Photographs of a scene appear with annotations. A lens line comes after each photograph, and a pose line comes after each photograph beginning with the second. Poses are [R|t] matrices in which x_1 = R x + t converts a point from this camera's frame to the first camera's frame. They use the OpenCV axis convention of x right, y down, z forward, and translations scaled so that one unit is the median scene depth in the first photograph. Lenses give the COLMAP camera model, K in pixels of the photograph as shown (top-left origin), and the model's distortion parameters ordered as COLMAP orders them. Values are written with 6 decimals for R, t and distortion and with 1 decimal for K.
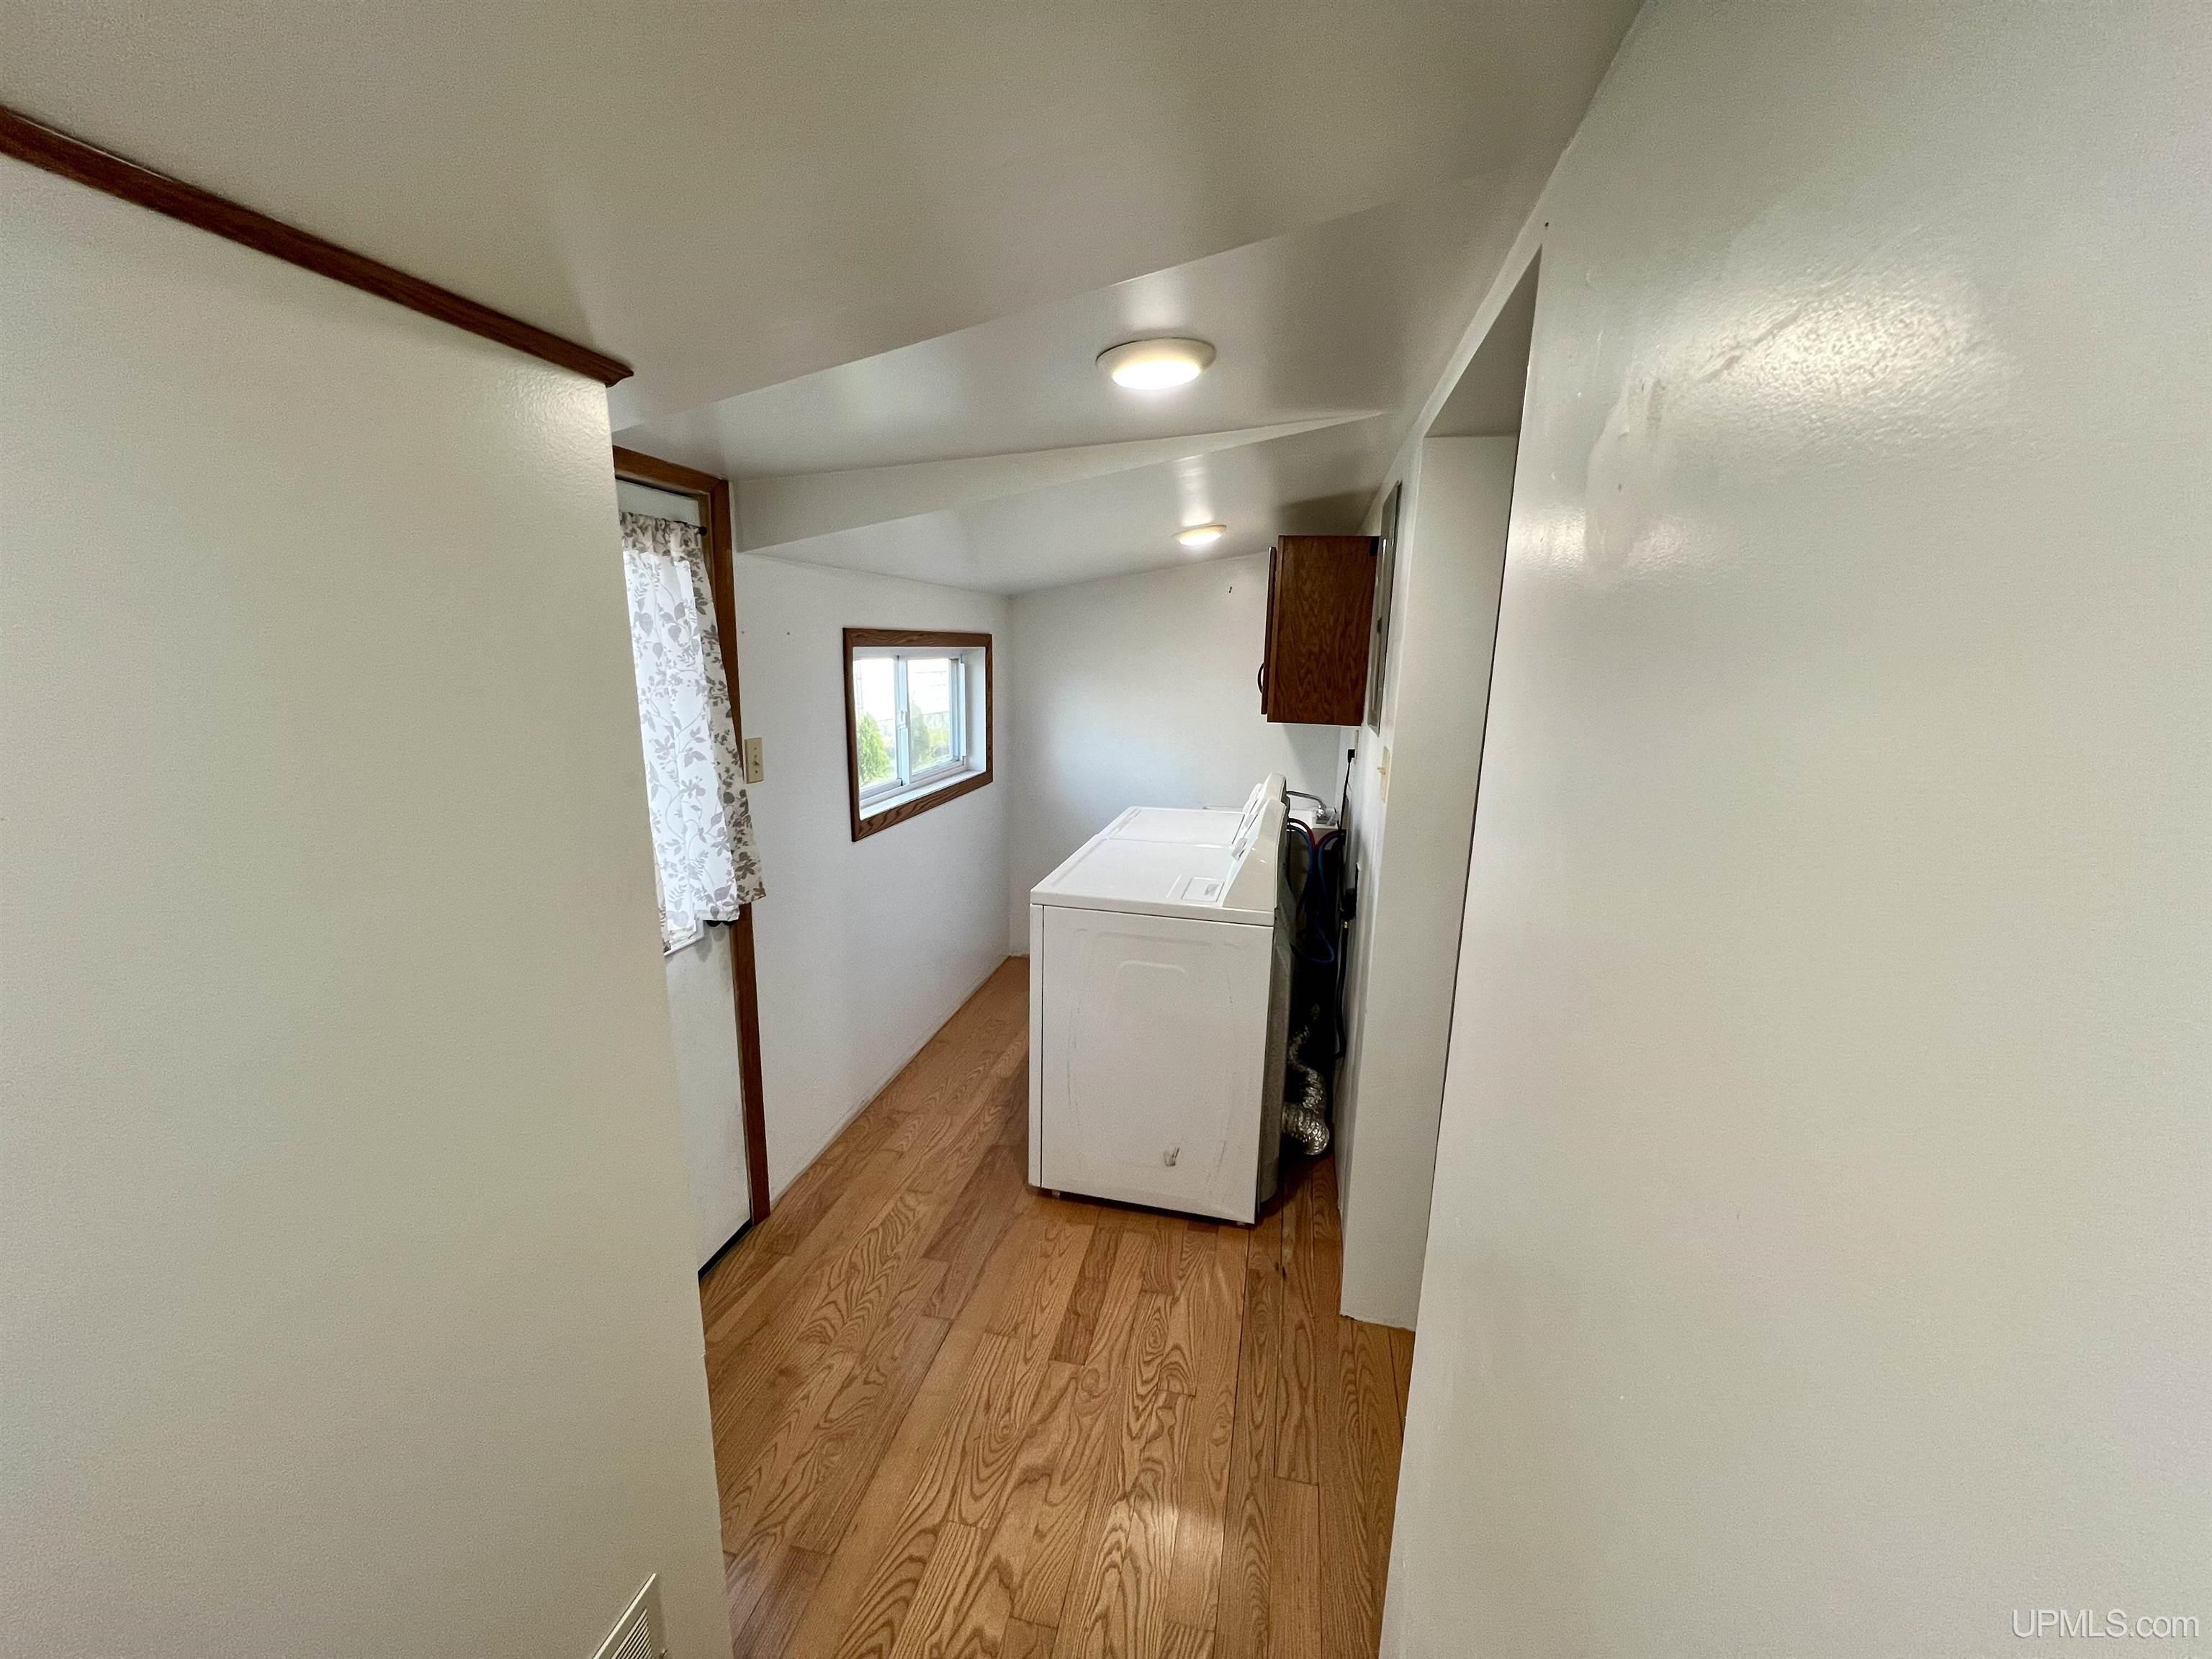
lens RADIAL K [[882.3, 0, 1105.5], [0, 882.3, 829.9], [0, 0, 1]] dist [-0.001189, 0.000386]
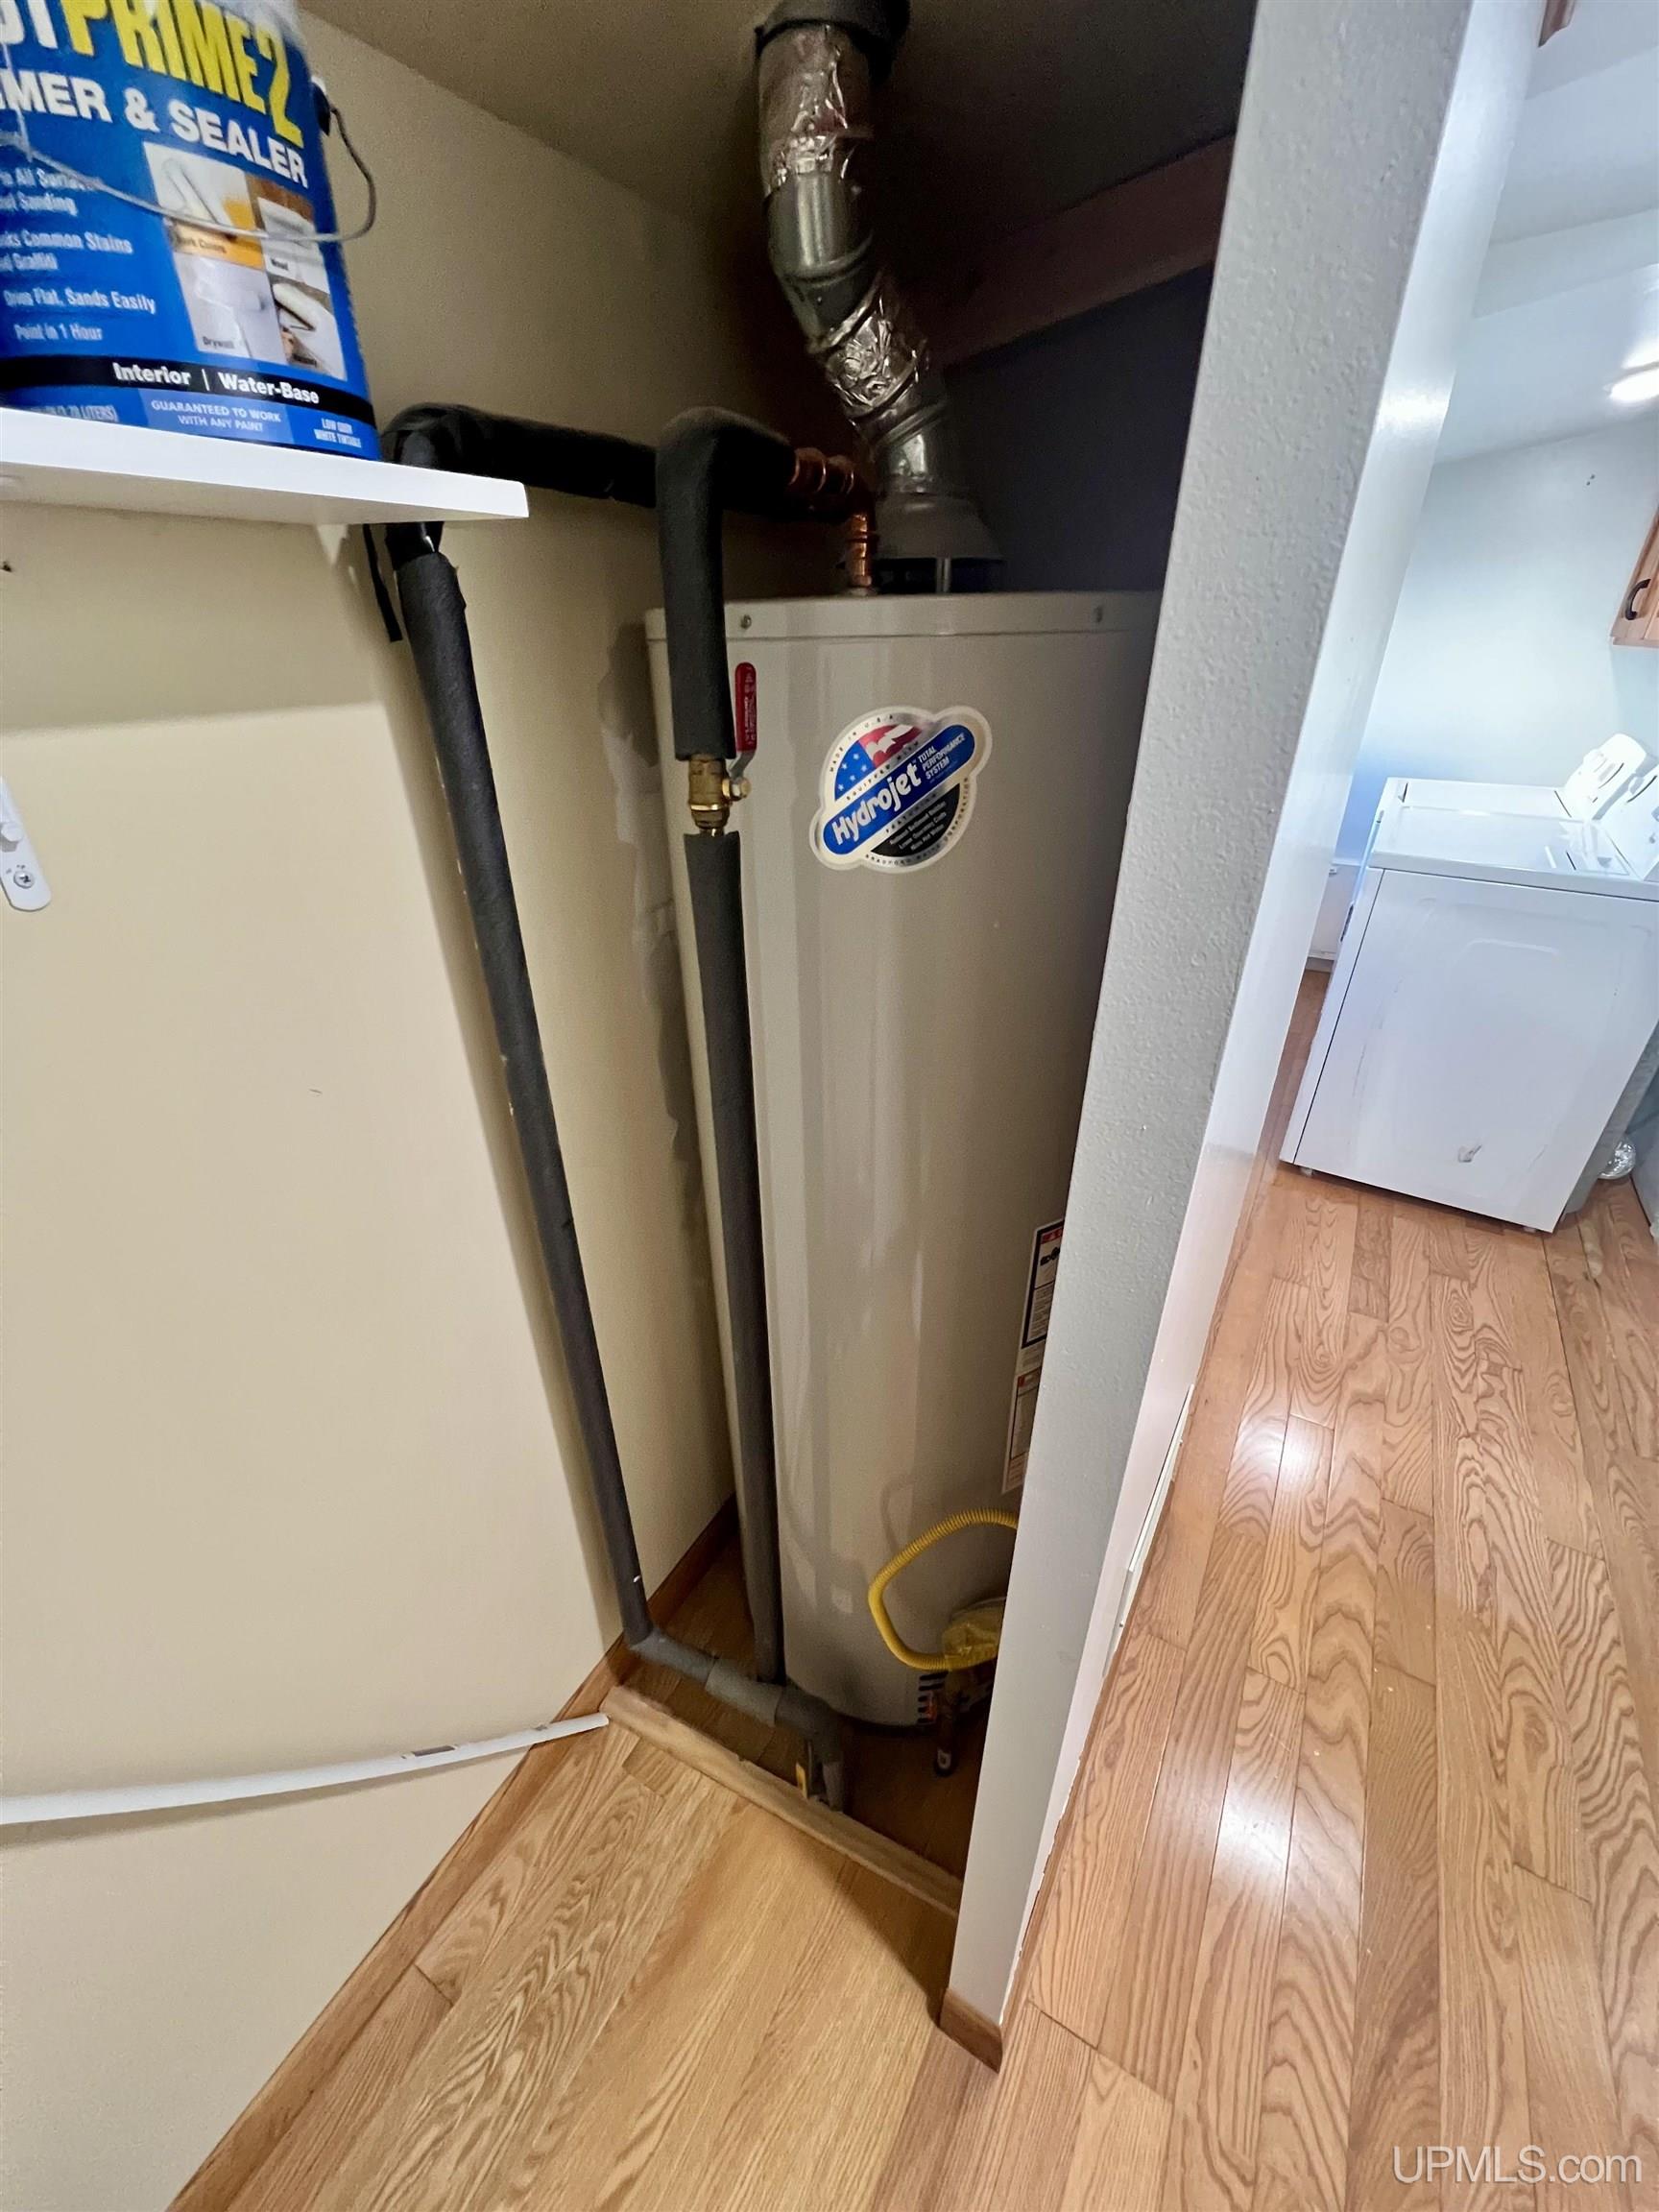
lens RADIAL K [[882.3, 0, 835.9], [0, 882.3, 1104.4], [0, 0, 1]] dist [-0.001189, 0.000386]
pose [[0.951047, 0.136408, -0.277315, -0.366397], [-0.049054, 0.952573, 0.300331, 0.082369], [0.305130, -0.272026, 0.912632, -0.063707]]
